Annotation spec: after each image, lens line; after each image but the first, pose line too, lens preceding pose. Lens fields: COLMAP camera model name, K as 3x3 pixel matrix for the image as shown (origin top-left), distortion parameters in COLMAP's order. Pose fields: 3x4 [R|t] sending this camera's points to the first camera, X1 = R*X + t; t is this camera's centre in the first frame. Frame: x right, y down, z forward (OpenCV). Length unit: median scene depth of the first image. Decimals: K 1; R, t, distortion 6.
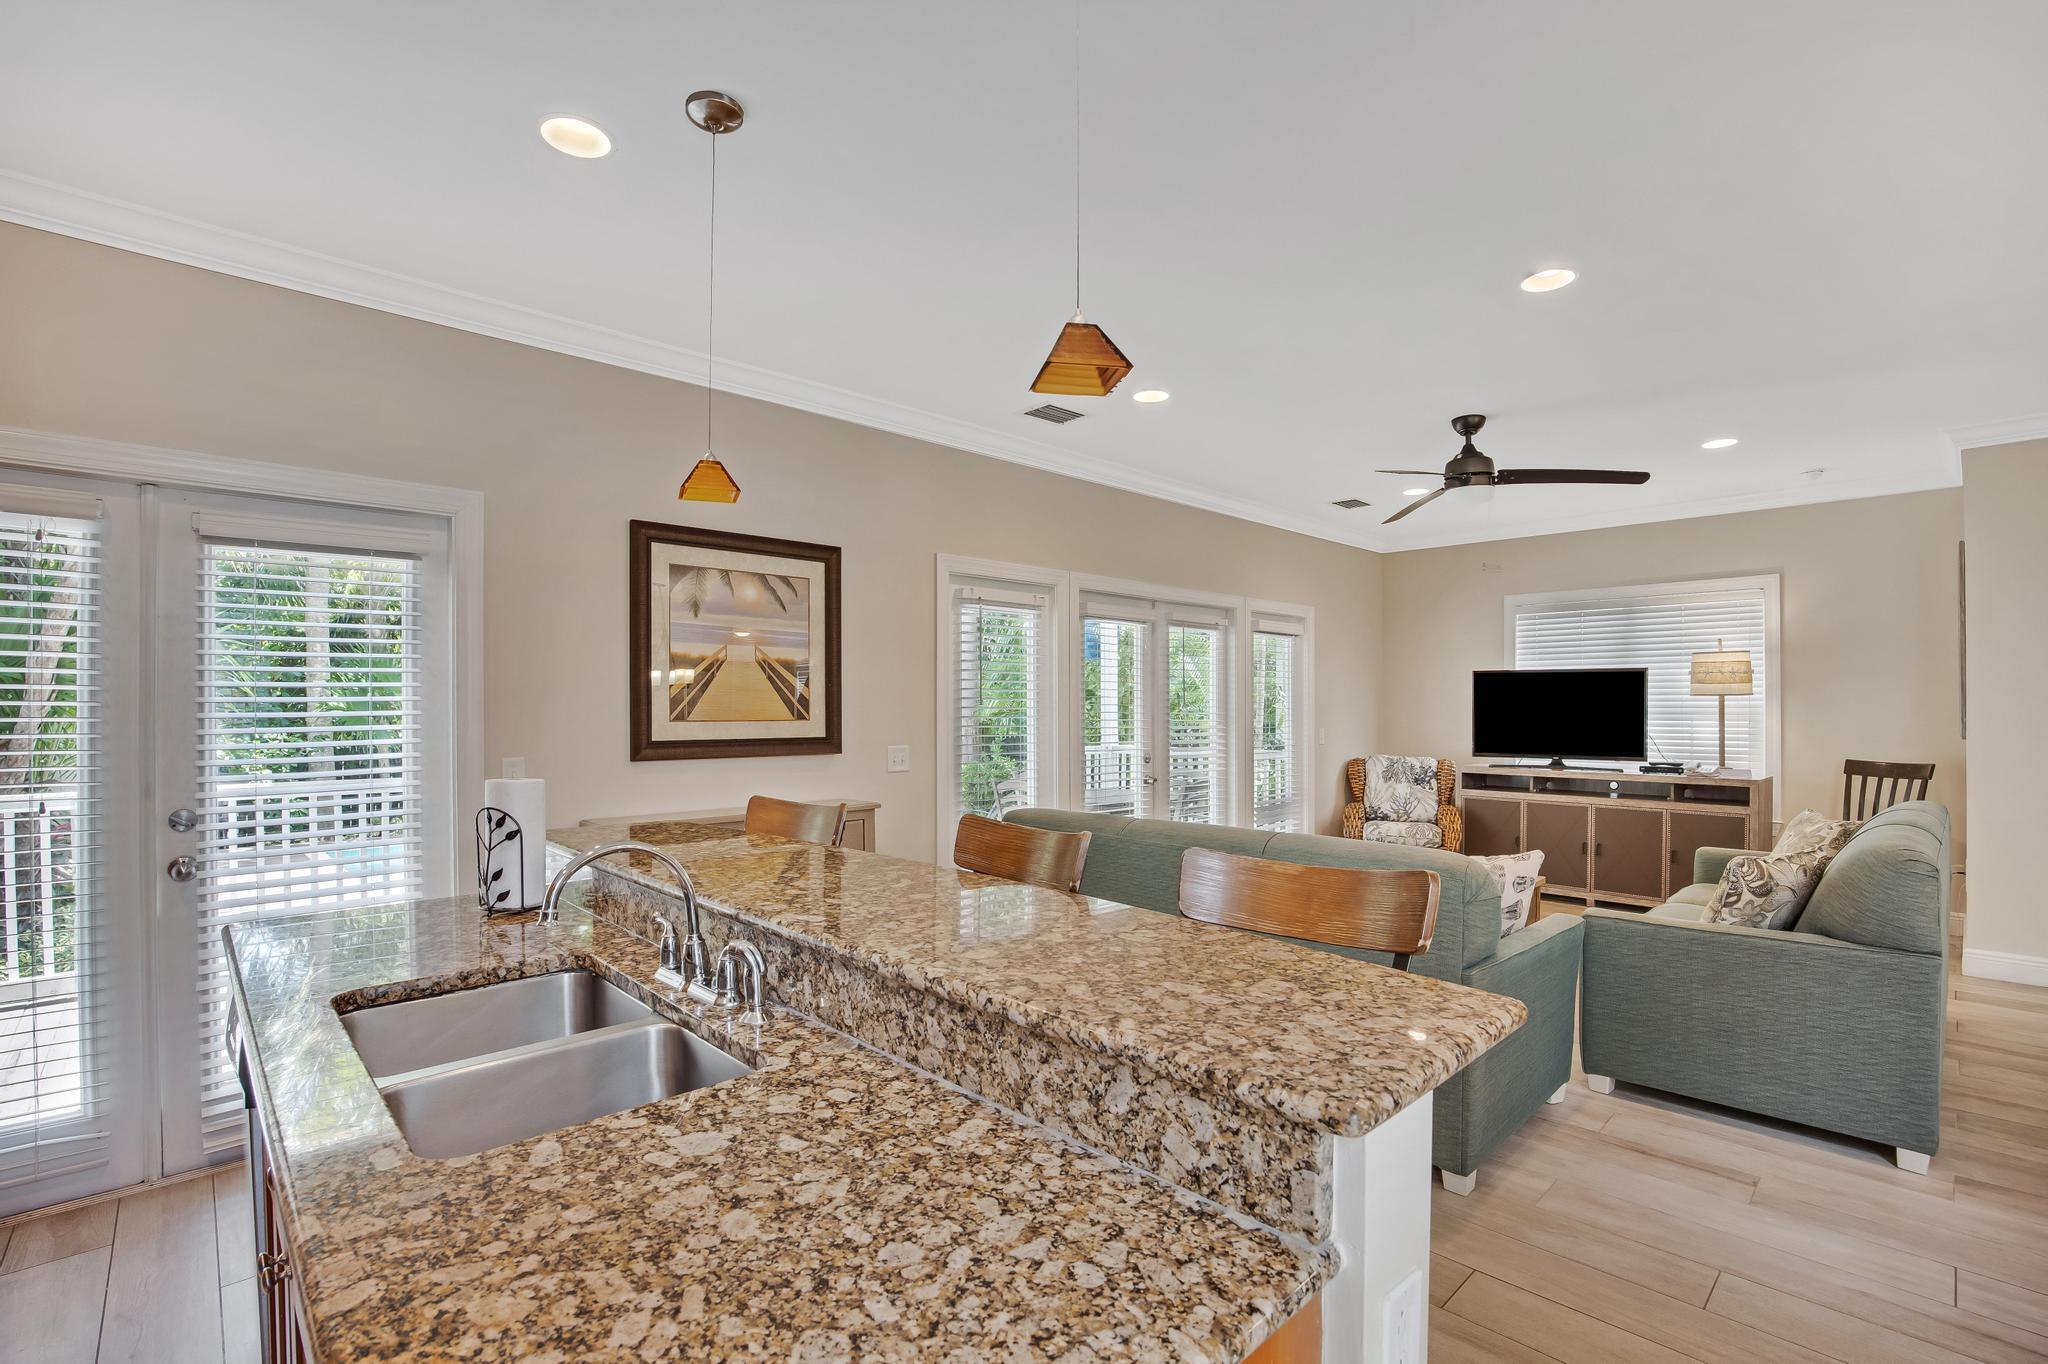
lens RADIAL K [[912.1, 0, 1030.3], [0, 912.1, 705.9], [0, 0, 1]] dist [-0.051963, 0.011521]
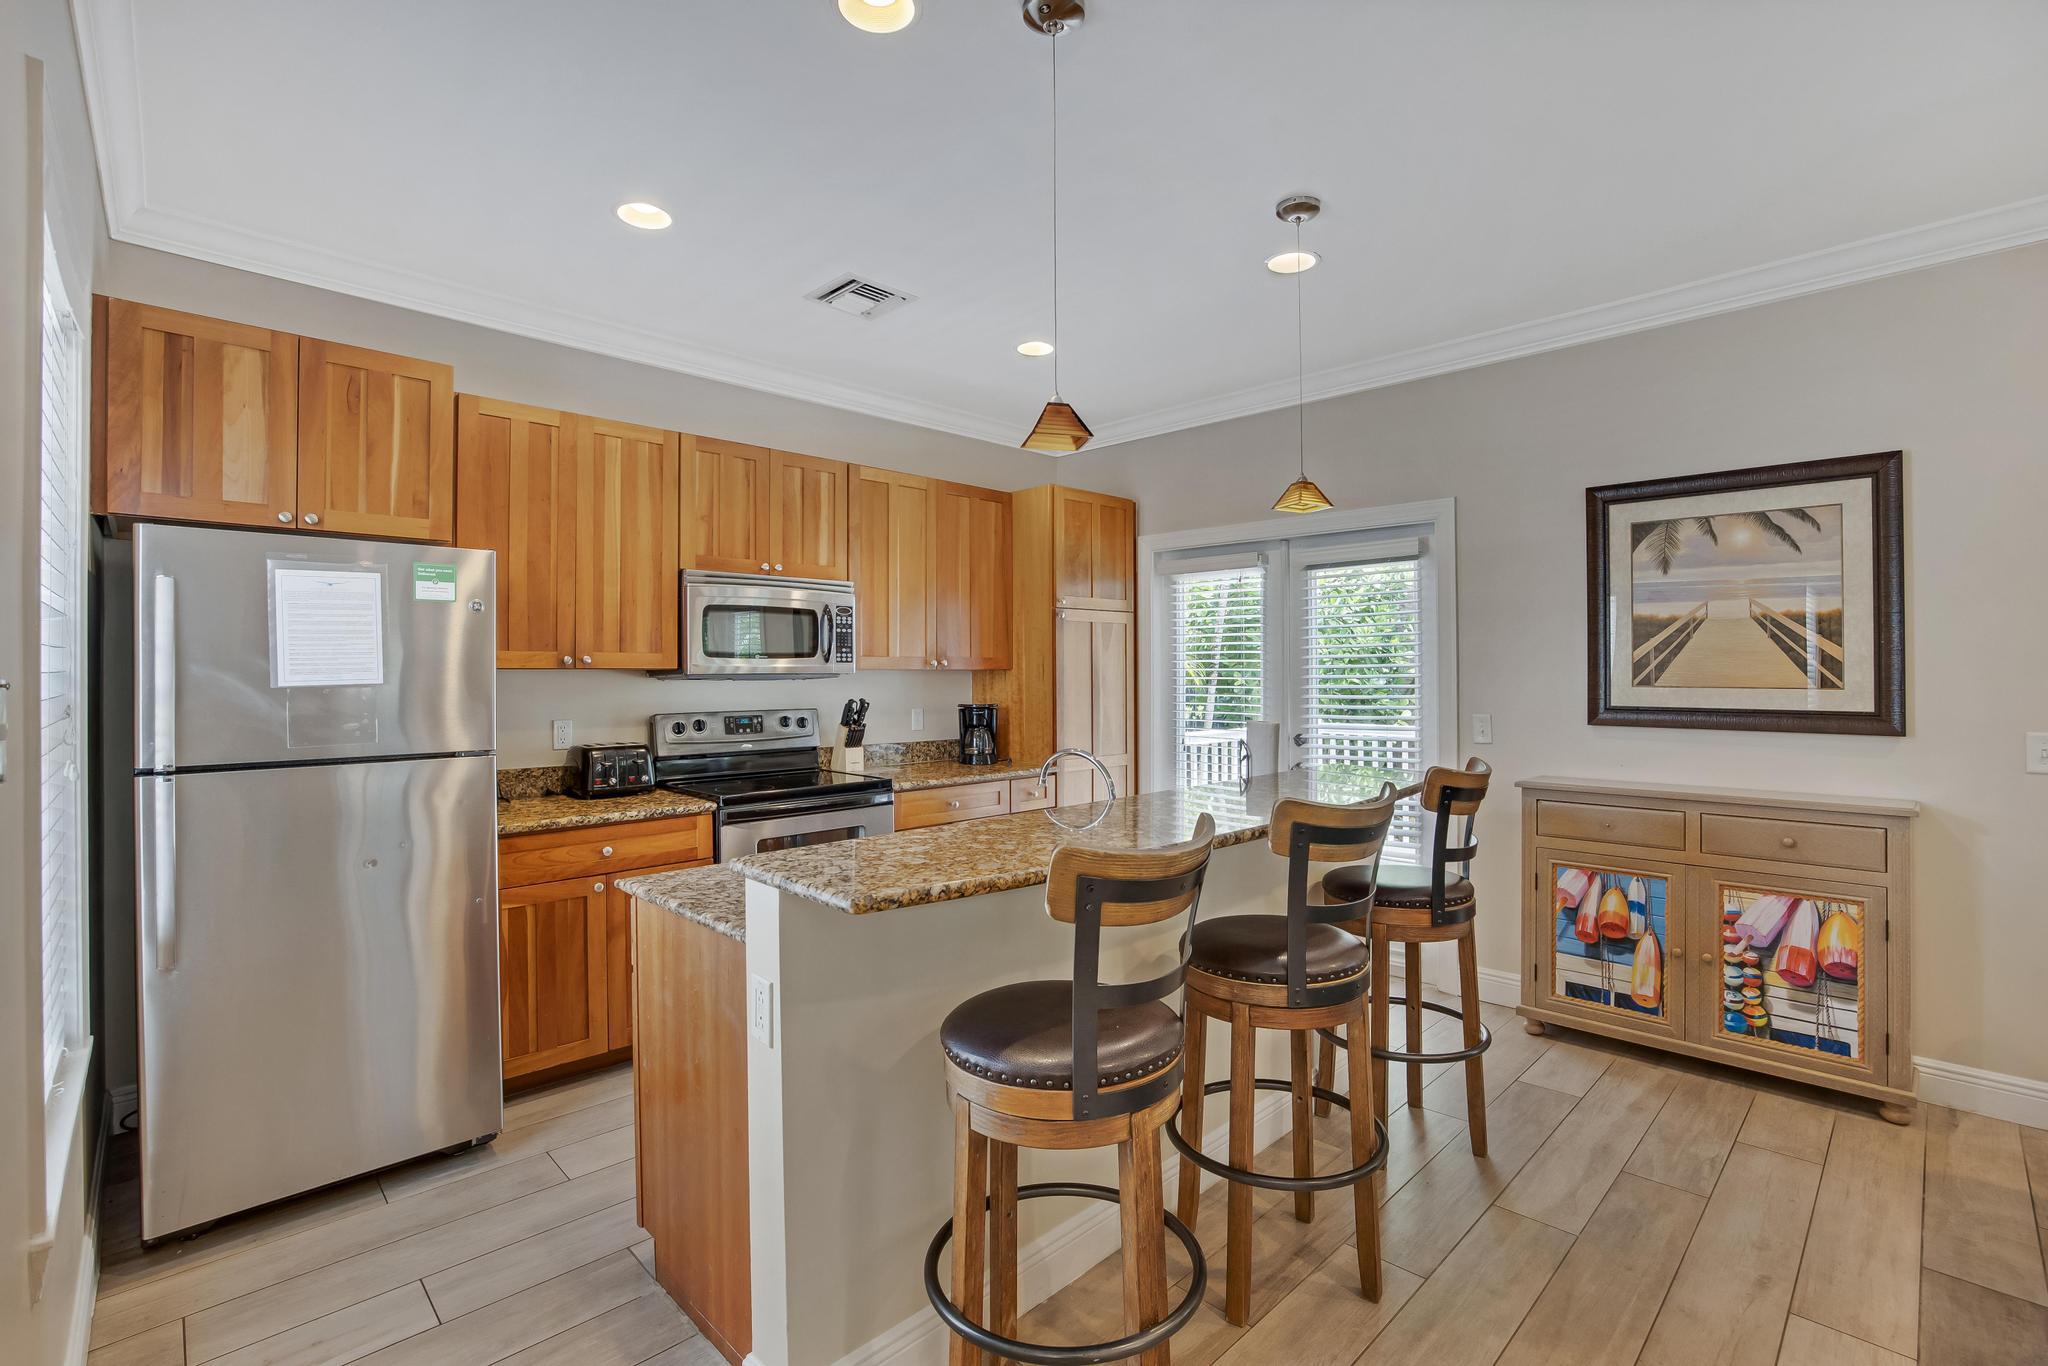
lens RADIAL K [[928.3, 0, 1035.0], [0, 928.3, 661.7], [0, 0, 1]] dist [-0.037842, 0.010273]
pose [[0.020779, -0.002338, -0.999781, 0.490773], [0.005612, 0.999982, -0.002221, -0.009392], [0.999768, -0.005565, 0.020792, 0.299969]]
